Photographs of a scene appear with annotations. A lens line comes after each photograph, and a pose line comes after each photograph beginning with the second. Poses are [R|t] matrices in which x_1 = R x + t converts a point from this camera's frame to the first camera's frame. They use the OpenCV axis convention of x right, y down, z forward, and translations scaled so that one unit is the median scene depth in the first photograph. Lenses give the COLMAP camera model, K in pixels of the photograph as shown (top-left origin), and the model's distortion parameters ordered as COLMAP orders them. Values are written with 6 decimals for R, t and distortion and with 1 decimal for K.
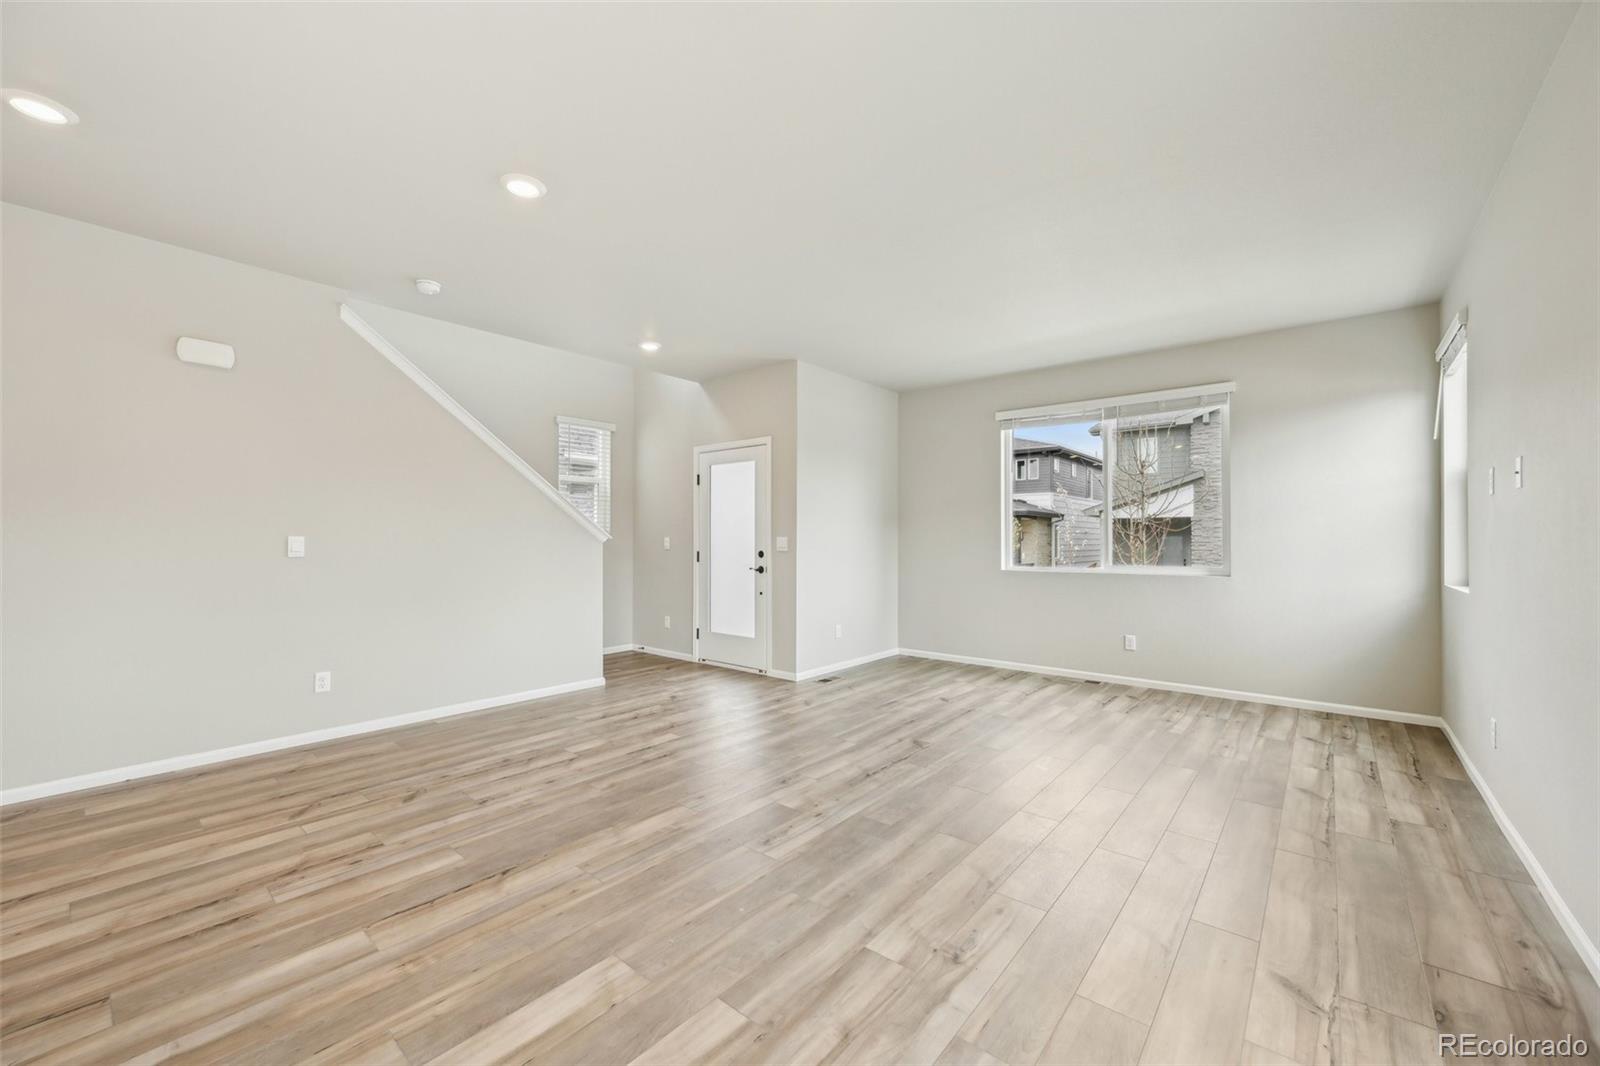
lens RADIAL K [[633.2, 0, 802.9], [0, 633.2, 537.2], [0, 0, 1]] dist [-0.001577, 0.000145]
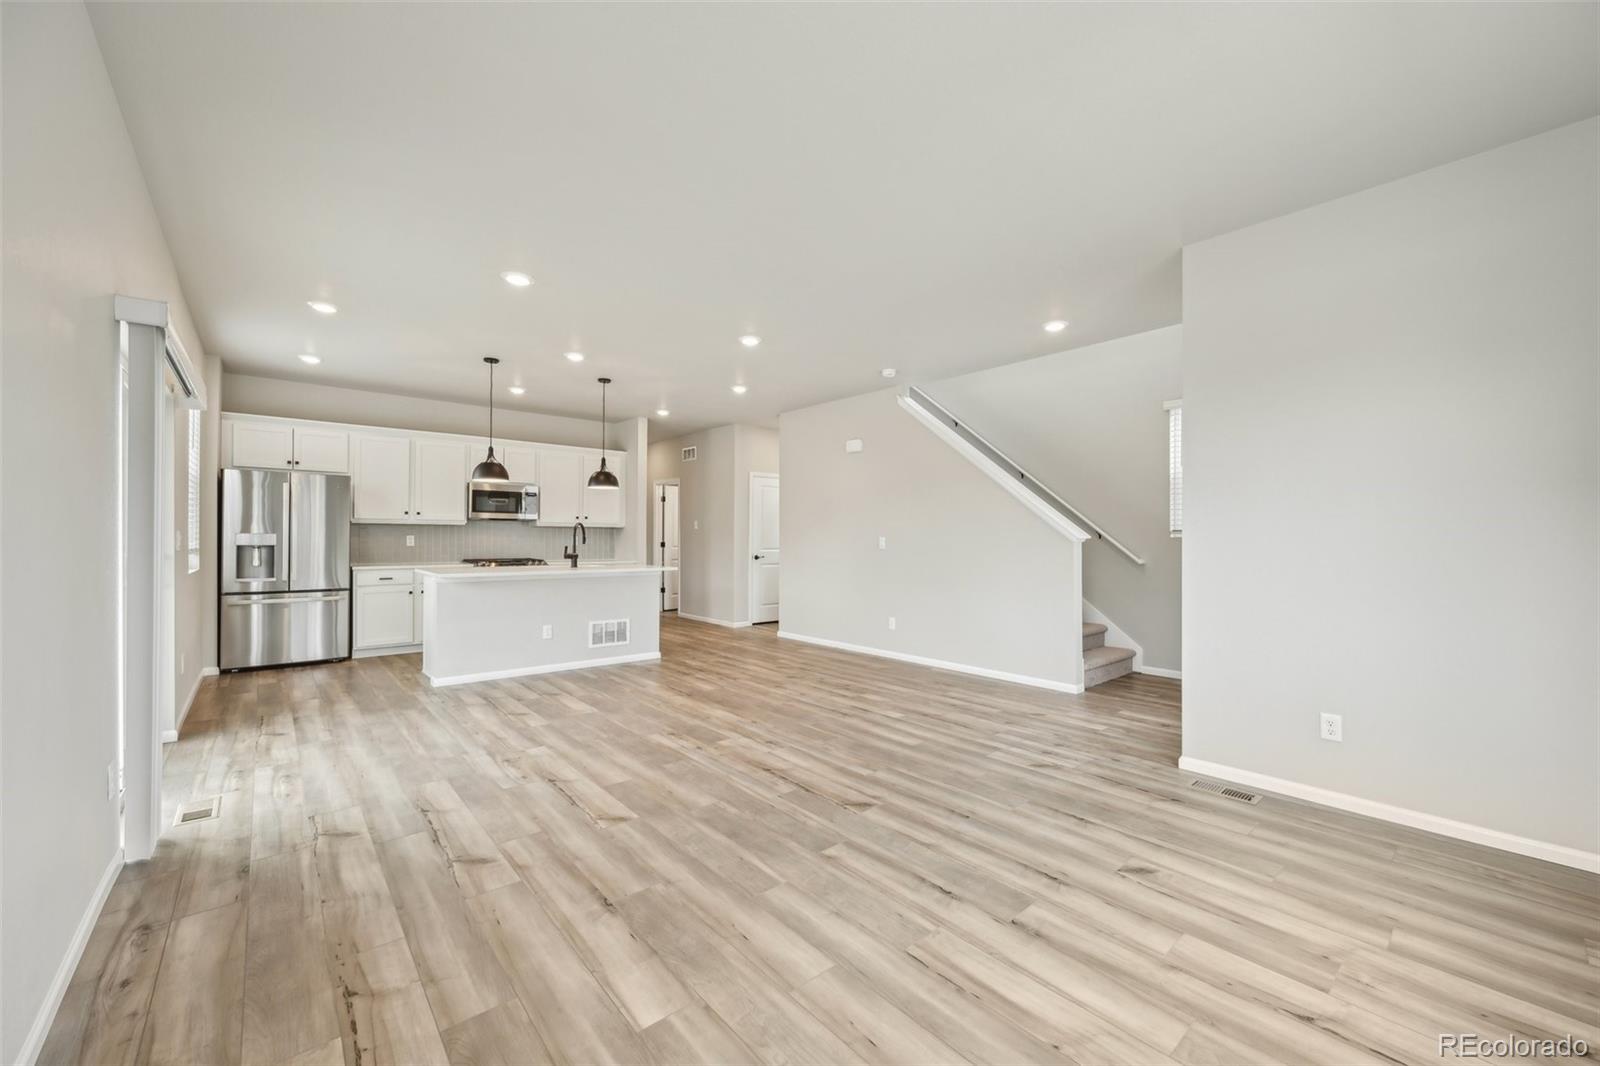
lens RADIAL K [[626.2, 0, 802.4], [0, 626.2, 539.2], [0, 0, 1]] dist [-0.002064, -0.000199]
pose [[-0.167759, -0.001740, -0.985827, 0.901871], [0.000422, 0.999998, -0.001837, 0.007792], [0.985828, -0.000724, -0.167758, 1.020476]]
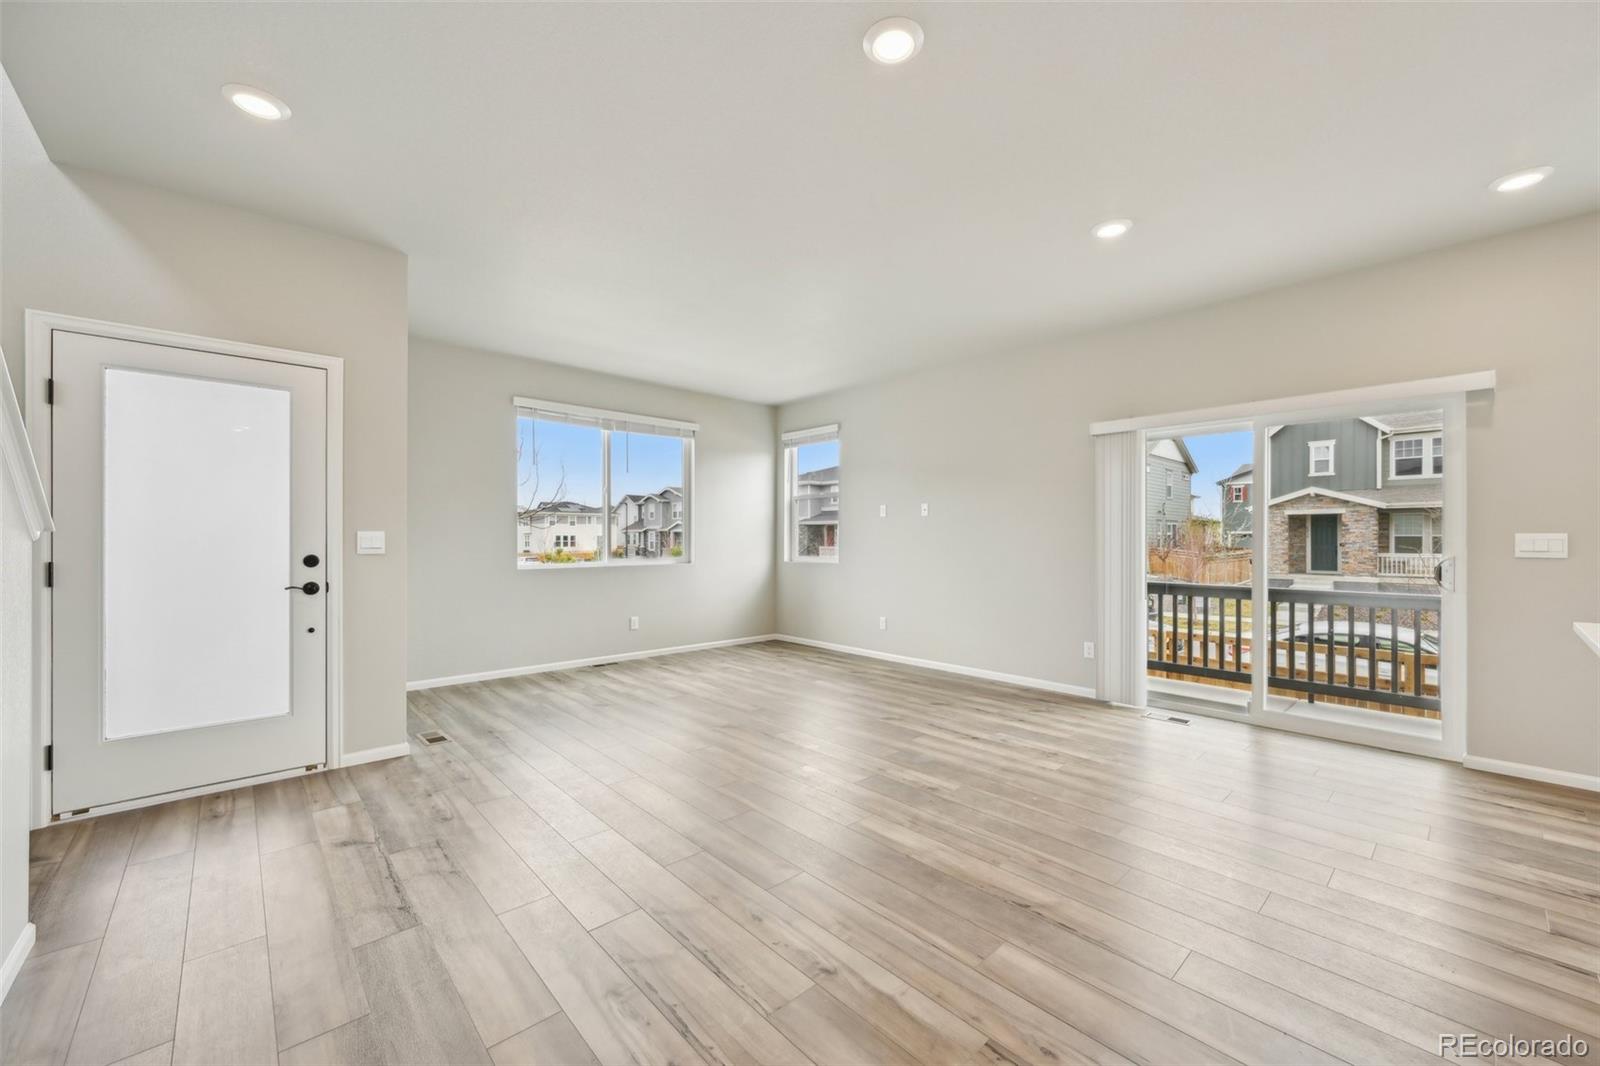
lens RADIAL K [[623.8, 0, 813.9], [0, 623.8, 543.0], [0, 0, 1]] dist [-0.002463, -0.000111]
pose [[0.118947, -0.007291, 0.992874, -0.819609], [-0.007336, 0.999939, 0.008222, 0.004340], [-0.992873, -0.008262, 0.118886, 0.709122]]
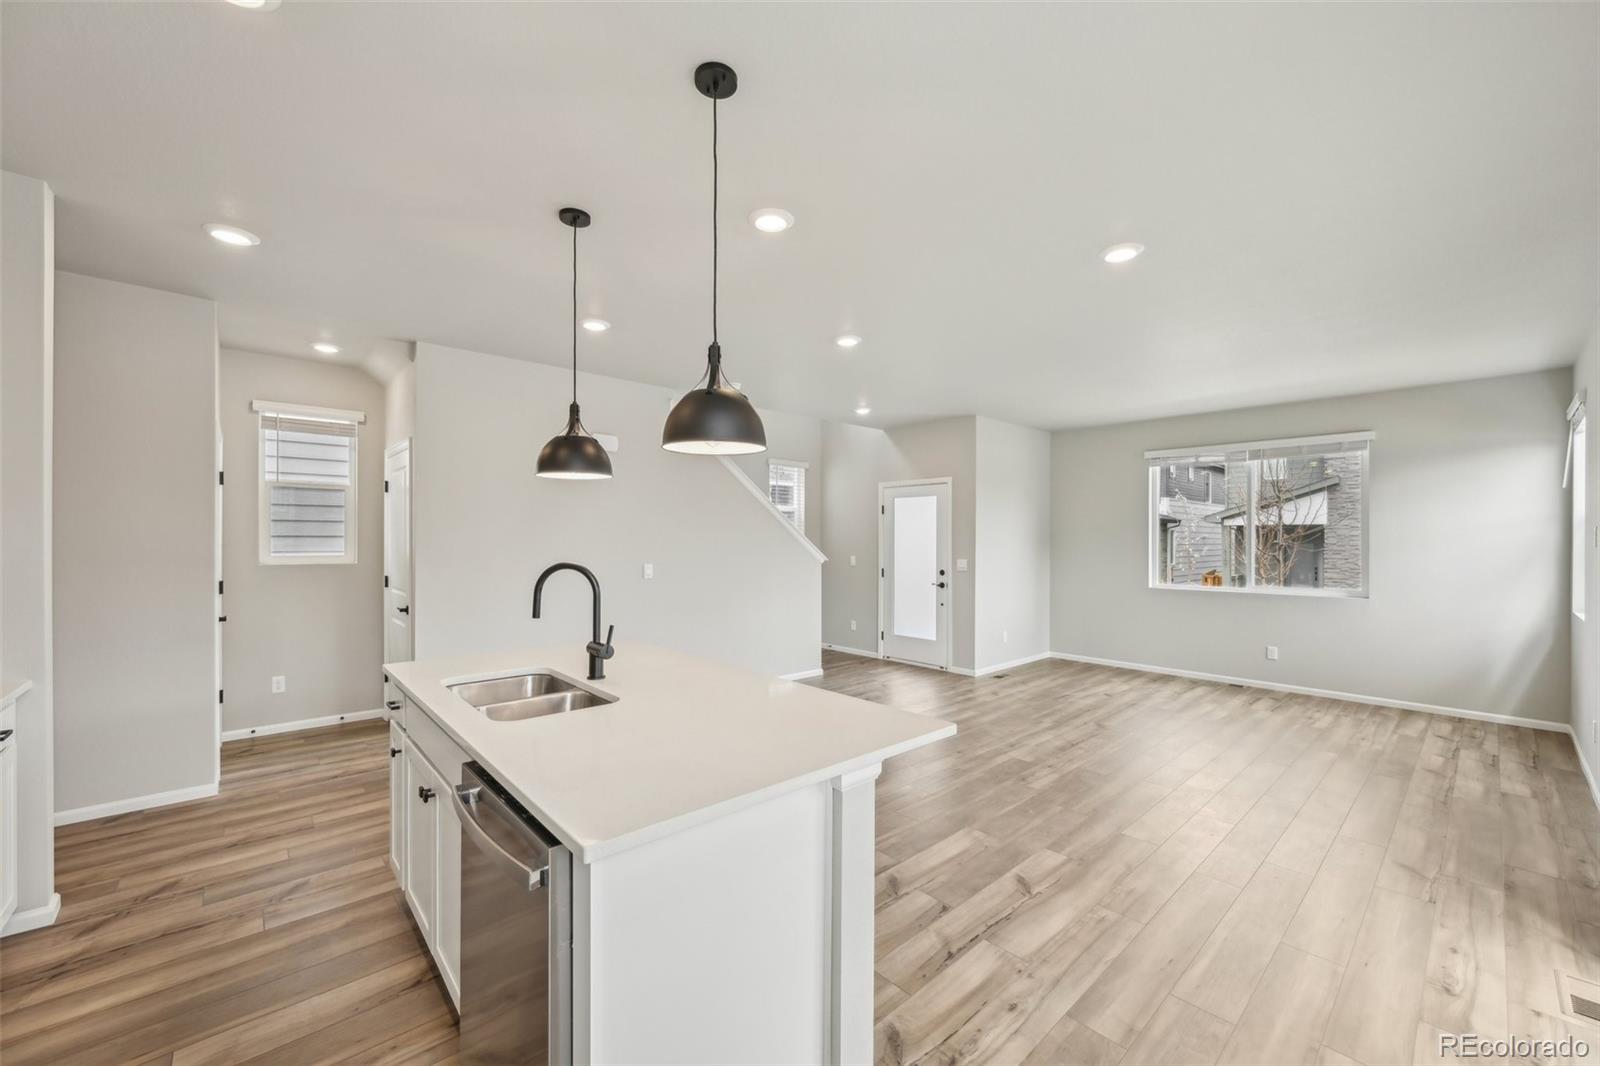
lens RADIAL K [[632.7, 0, 800.5], [0, 632.7, 541.7], [0, 0, 1]] dist [0.000243, 0.000143]
pose [[0.990501, 0.003162, -0.137469, -0.246281], [-0.001970, 0.999959, 0.008806, -0.062773], [0.137491, -0.008451, 0.990467, -0.364516]]
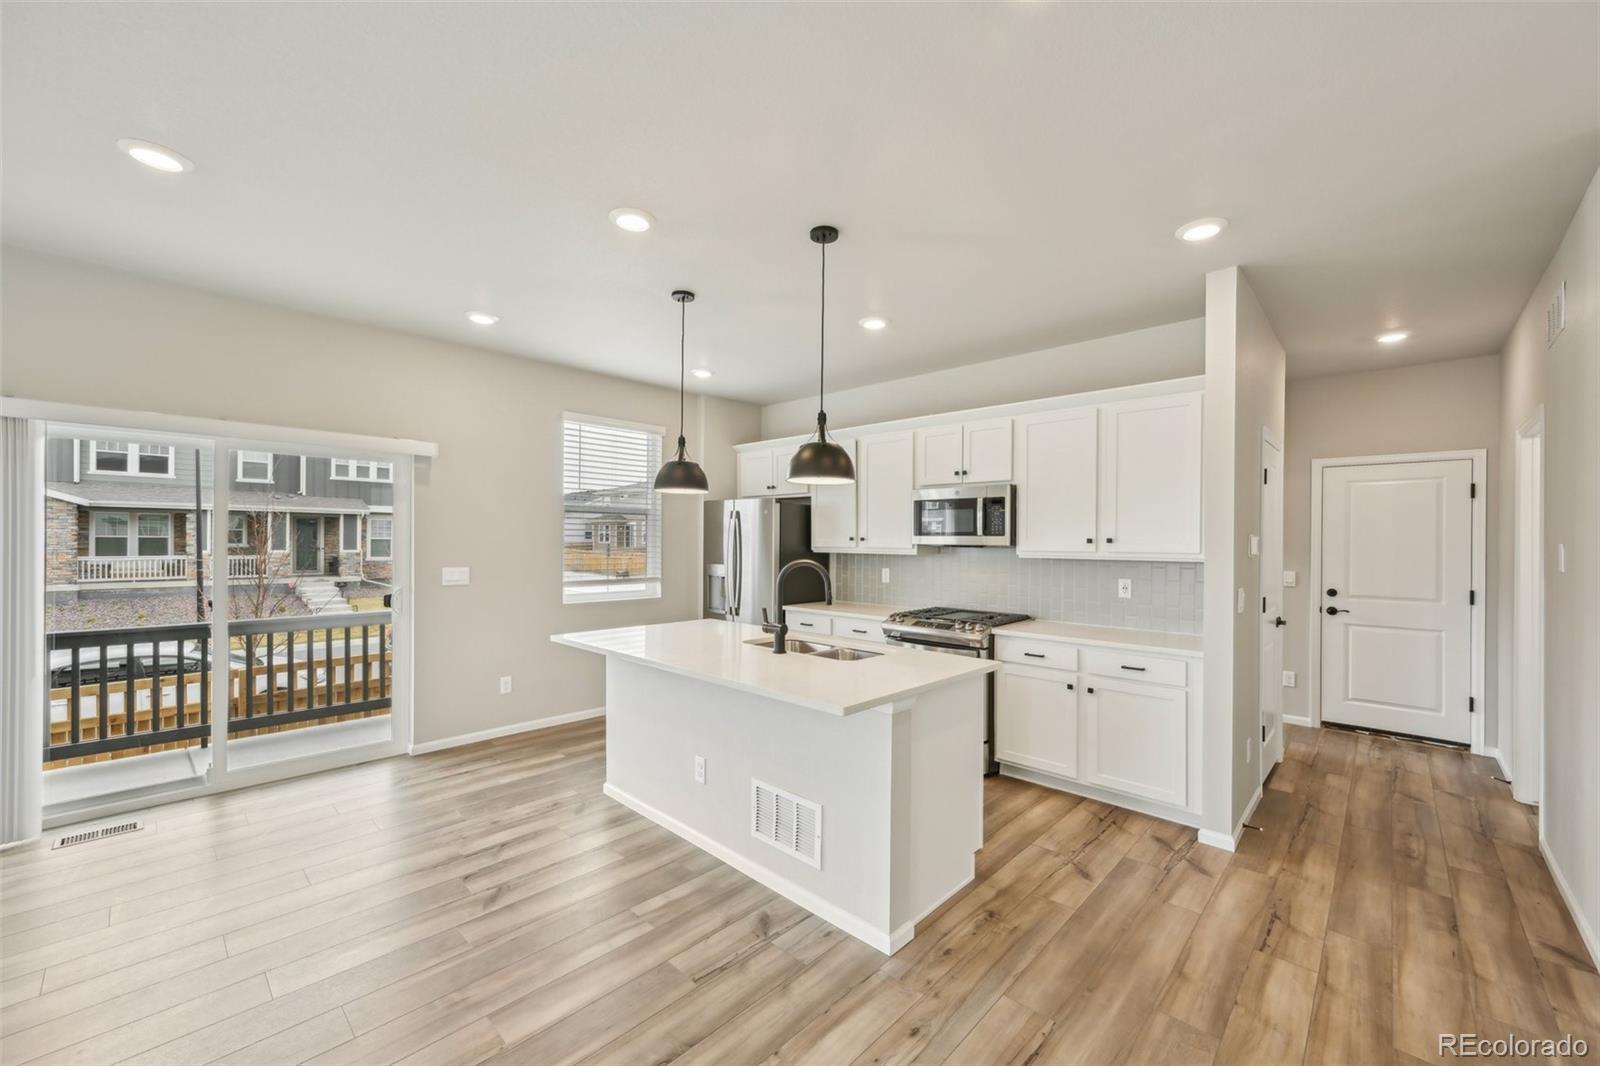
lens RADIAL K [[626.2, 0, 802.4], [0, 626.2, 539.2], [0, 0, 1]] dist [-0.002064, -0.000199]
pose [[-0.998290, -0.009827, 0.057629, -0.590157], [-0.010404, 0.999899, -0.009730, -0.054057], [-0.057527, -0.010313, -0.998291, 0.952926]]
